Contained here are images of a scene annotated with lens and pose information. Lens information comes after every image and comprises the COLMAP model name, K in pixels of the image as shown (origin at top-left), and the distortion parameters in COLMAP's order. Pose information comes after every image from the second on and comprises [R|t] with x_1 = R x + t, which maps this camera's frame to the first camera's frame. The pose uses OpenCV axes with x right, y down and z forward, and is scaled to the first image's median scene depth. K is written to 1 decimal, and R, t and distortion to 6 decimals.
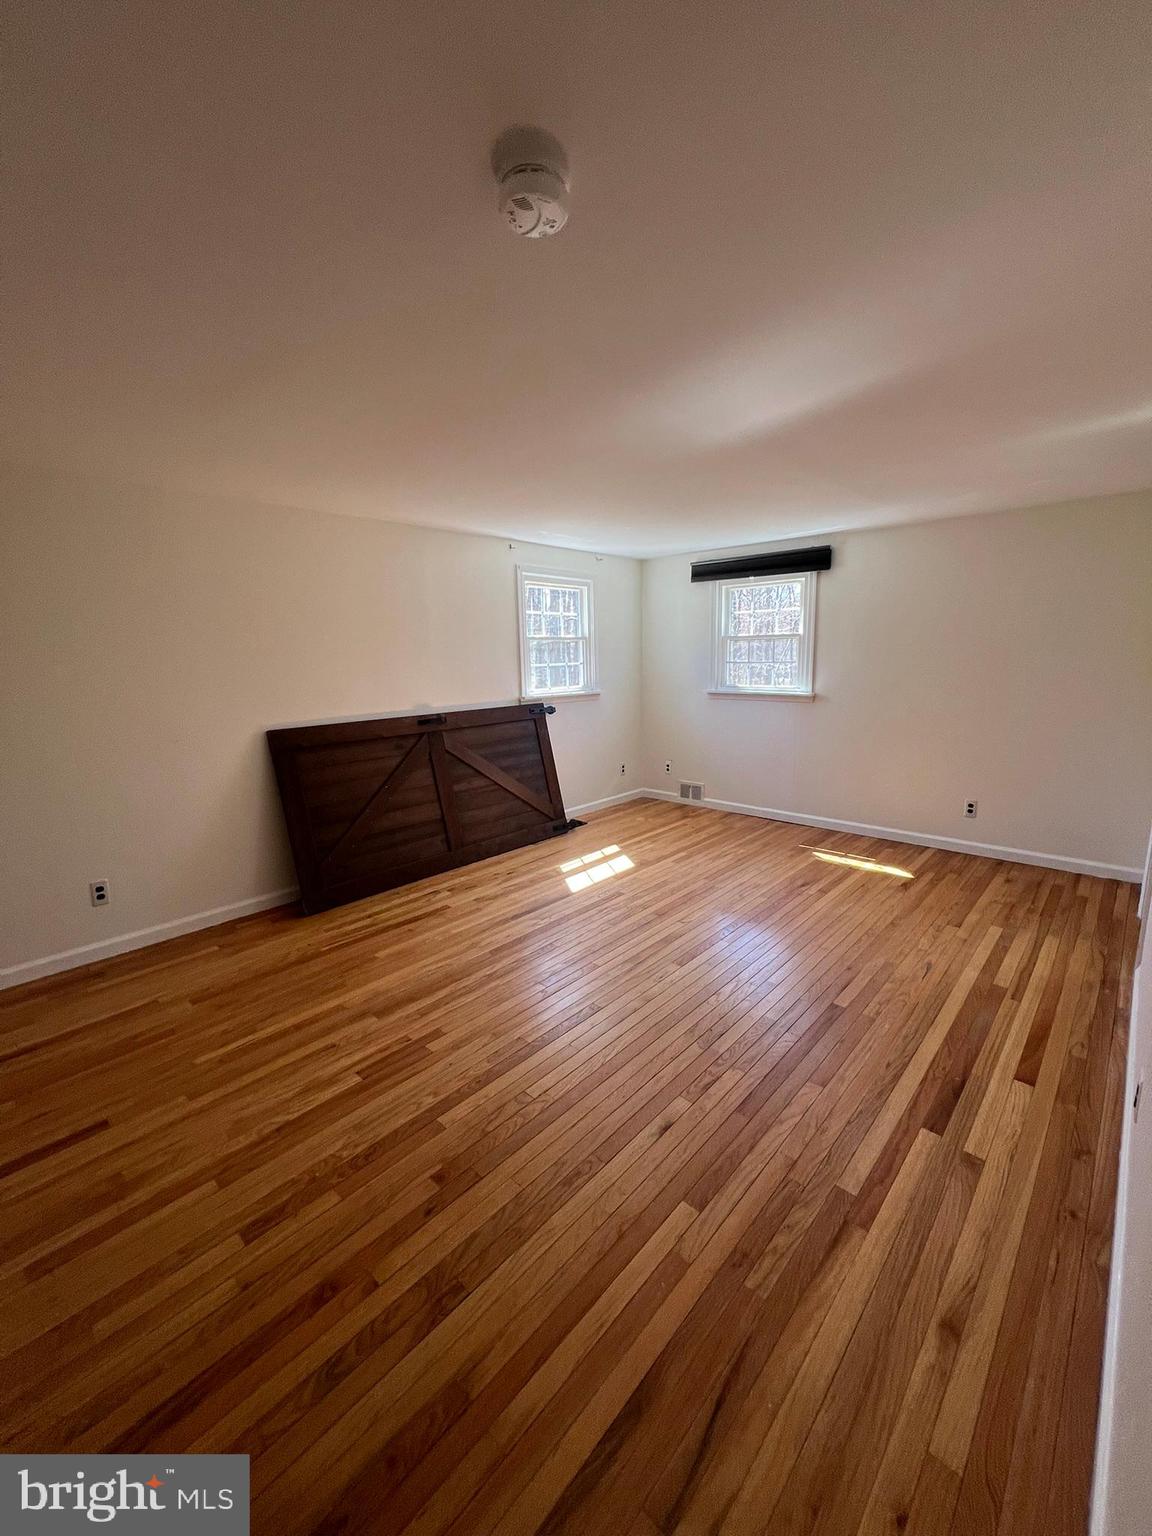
lens RADIAL K [[617.5, 0, 576.8], [0, 617.5, 767.9], [0, 0, 1]] dist [-0.003268, 0.000835]
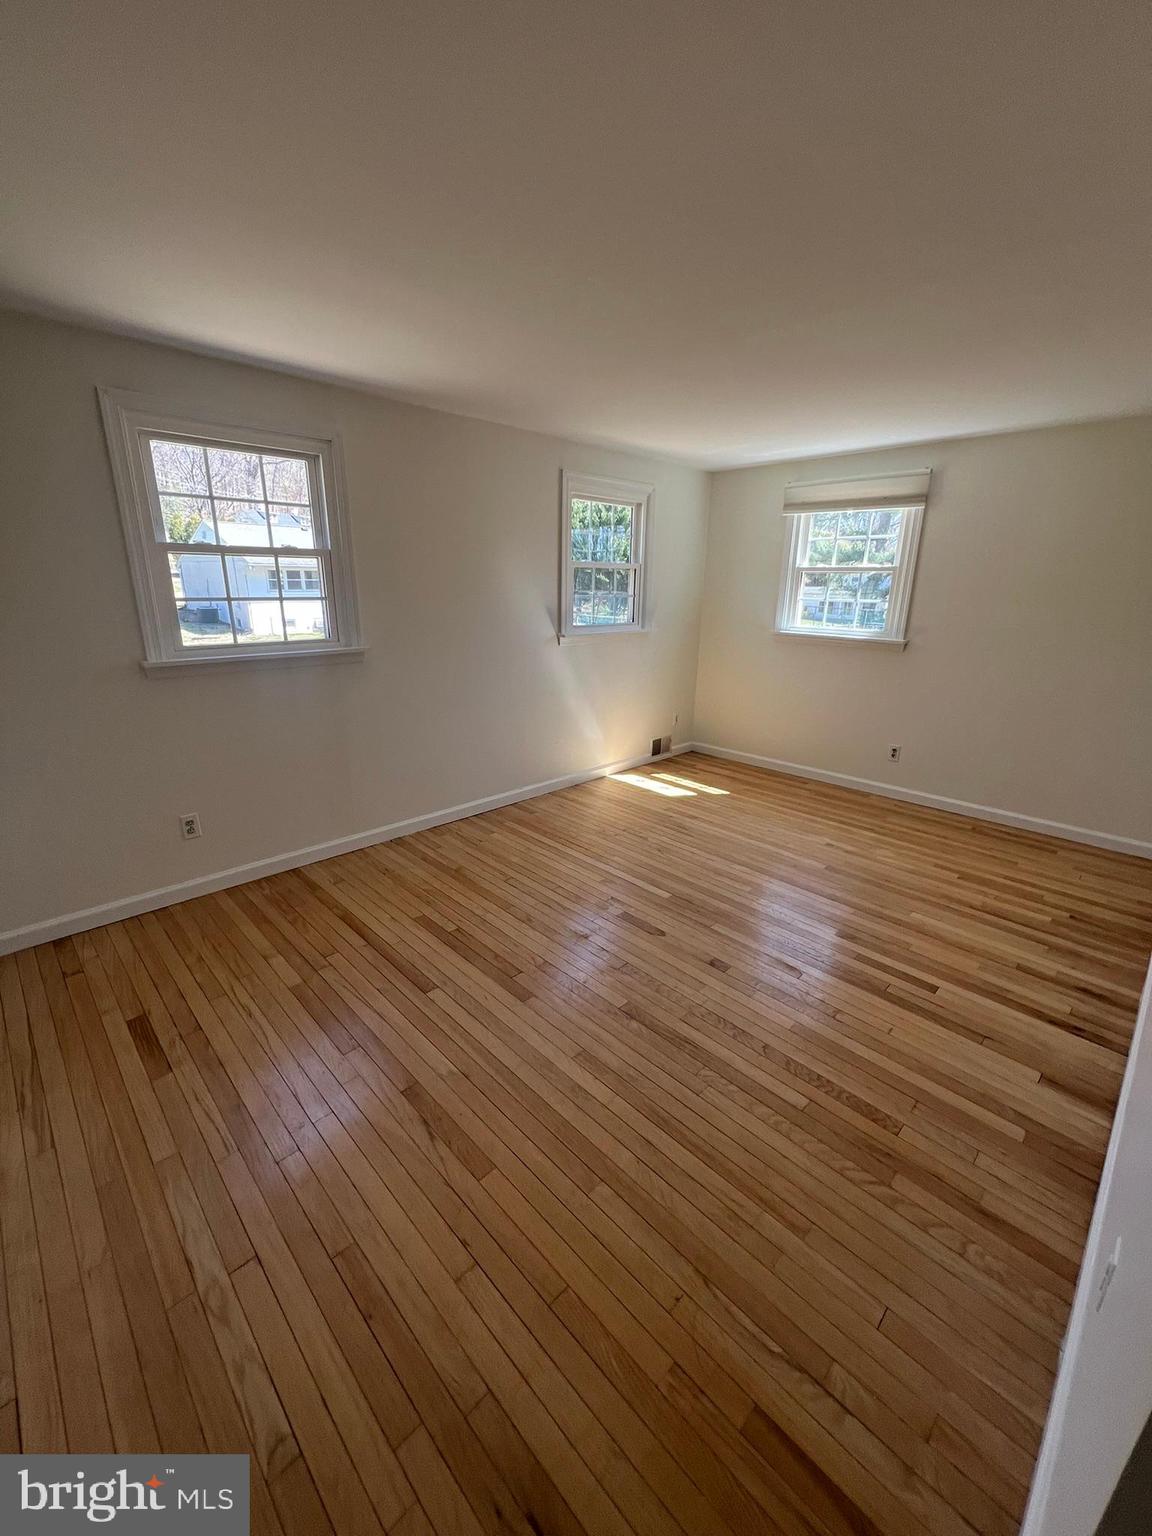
lens RADIAL K [[618.3, 0, 581.3], [0, 618.3, 760.2], [0, 0, 1]] dist [0.001388, 0.000454]
pose [[-0.043740, 0.297842, -0.953613, 1.159318], [-0.202442, 0.932081, 0.300402, -0.190961], [0.978317, 0.206191, 0.019527, 0.913877]]
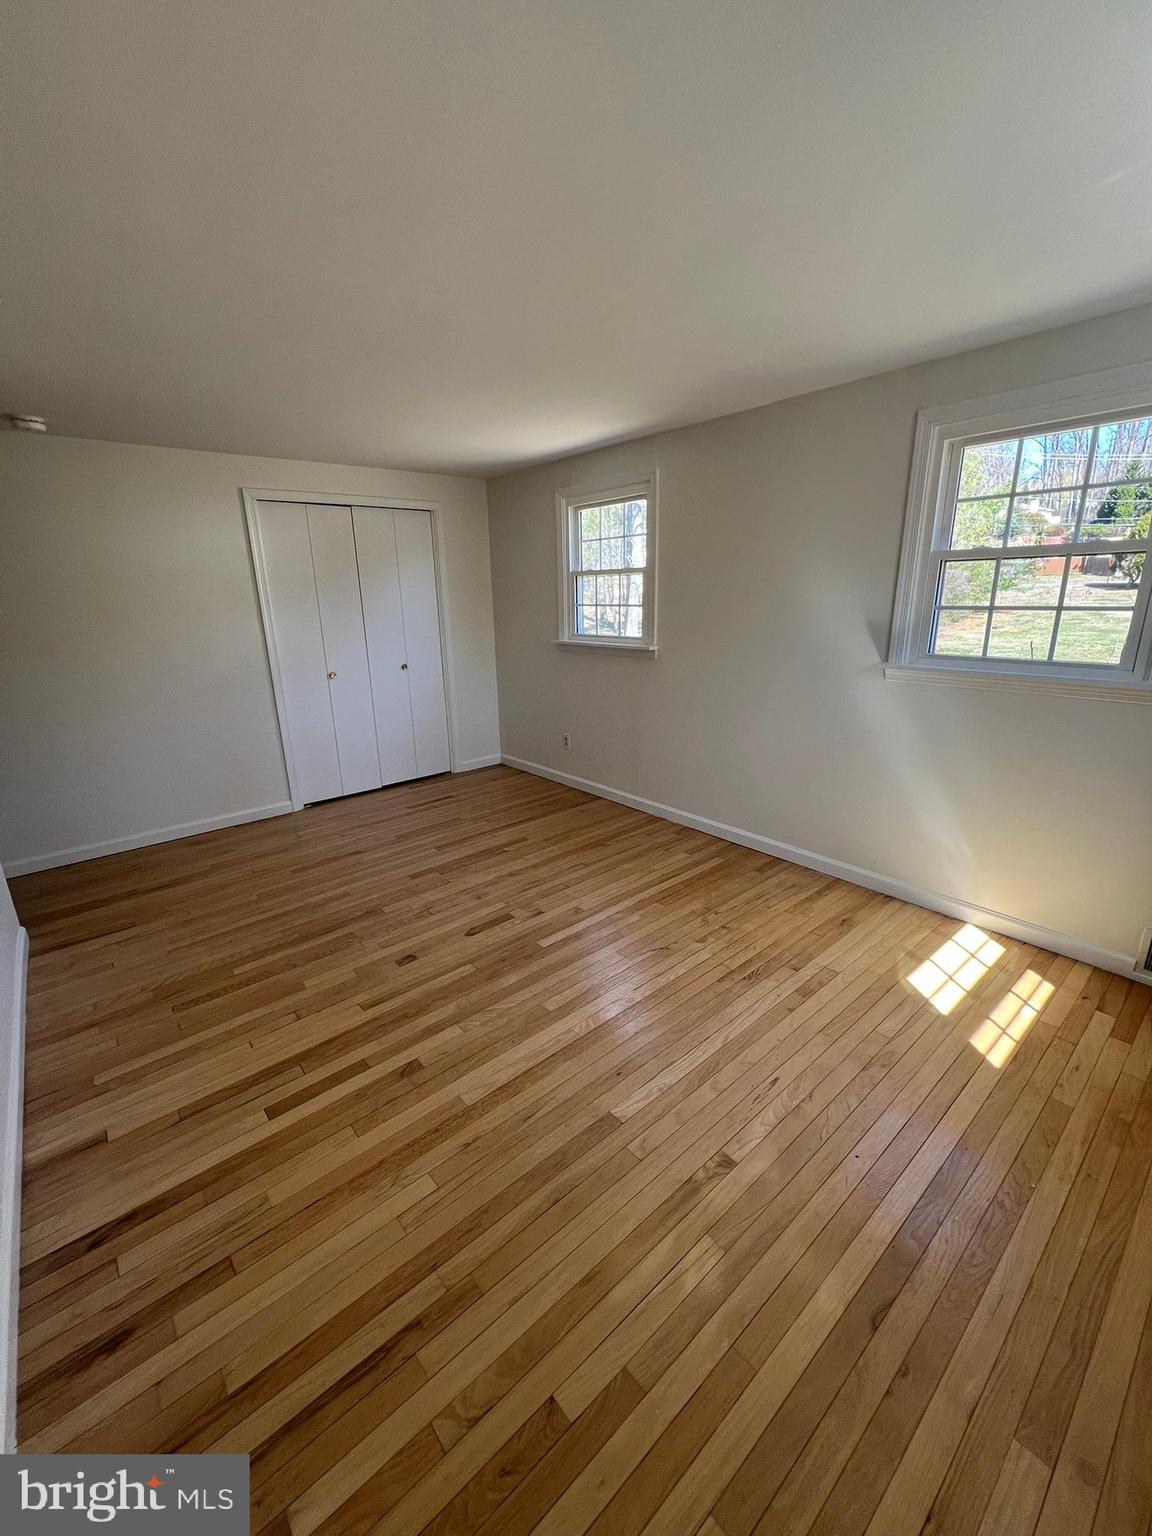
lens RADIAL K [[617.5, 0, 576.8], [0, 617.5, 767.9], [0, 0, 1]] dist [-0.003268, 0.000835]
pose [[-0.992410, 0.003149, 0.122932, 0.346755], [0.058184, 0.892722, 0.446836, -0.296560], [-0.108337, 0.450598, -0.886129, 1.578780]]
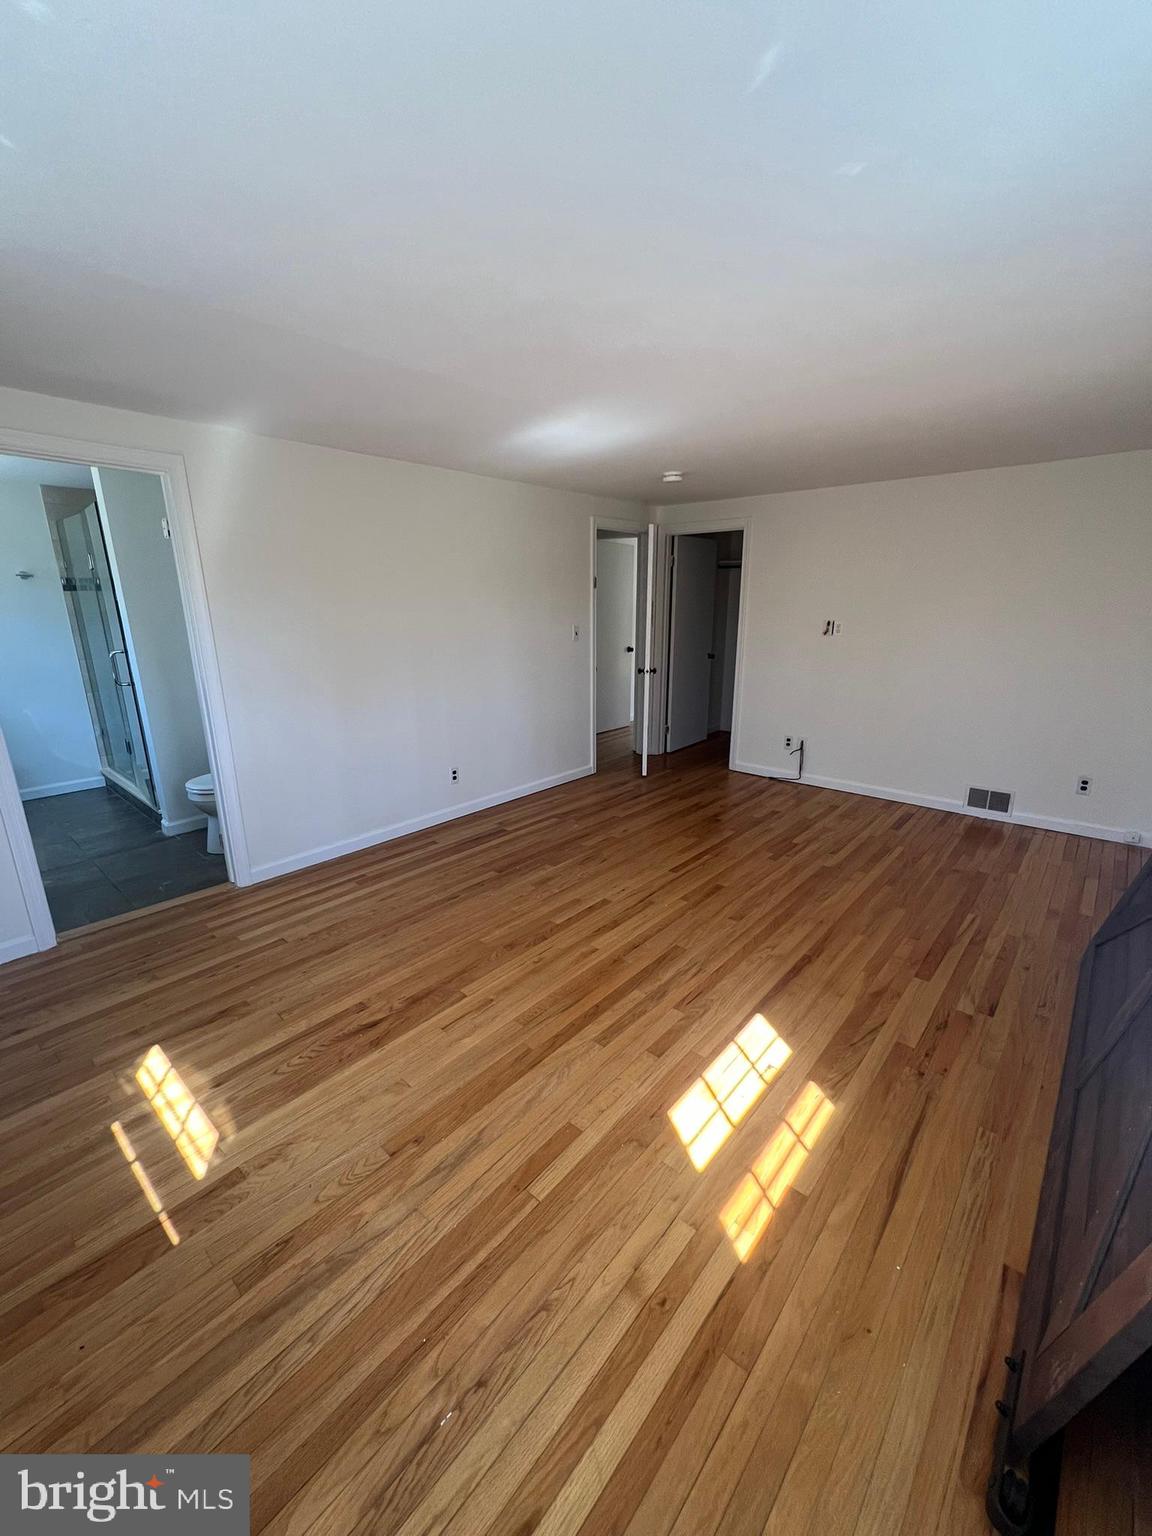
lens RADIAL K [[617.5, 0, 576.8], [0, 617.5, 767.9], [0, 0, 1]] dist [-0.003268, 0.000835]
pose [[-0.999351, 0.031192, -0.017997, 0.174684], [0.019855, 0.894184, 0.447259, -0.287992], [0.030044, 0.446612, -0.894223, 1.415672]]
